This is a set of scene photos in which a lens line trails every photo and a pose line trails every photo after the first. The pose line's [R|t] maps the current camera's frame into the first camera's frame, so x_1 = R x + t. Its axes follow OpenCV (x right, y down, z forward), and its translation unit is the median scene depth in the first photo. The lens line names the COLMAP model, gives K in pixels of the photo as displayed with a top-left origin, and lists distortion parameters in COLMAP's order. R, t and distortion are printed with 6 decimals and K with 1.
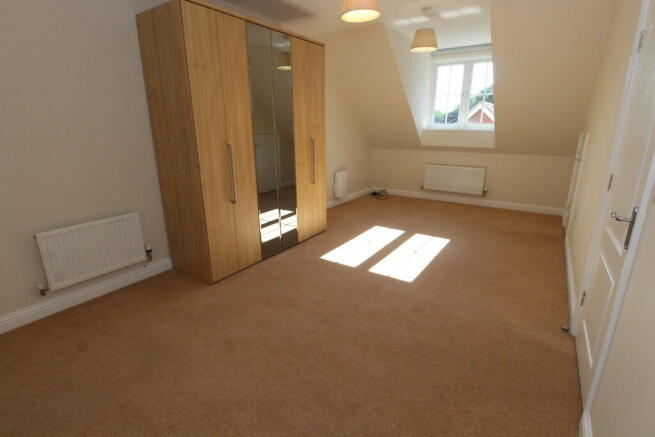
lens RADIAL K [[319.3, 0, 322.5], [0, 319.3, 216.2], [0, 0, 1]] dist [-0.000627, -0.000355]
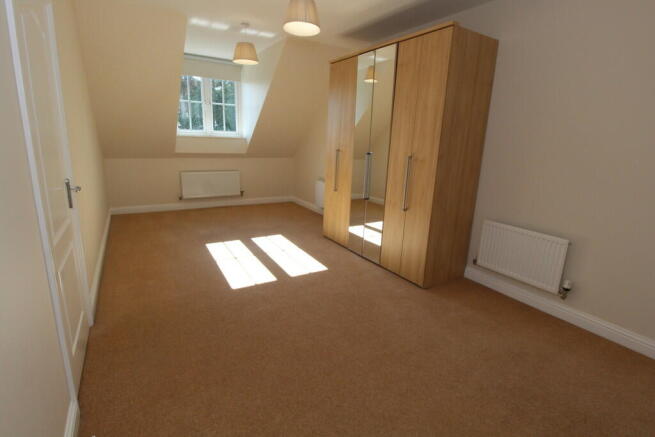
lens RADIAL K [[319.3, 0, 326.1], [0, 319.3, 216.0], [0, 0, 1]] dist [-0.000627, -0.000355]
pose [[0.396375, -0.200669, 0.895890, -0.417676], [0.214019, 0.969133, 0.122385, -0.071307], [-0.892795, 0.143227, 0.427087, 0.272749]]
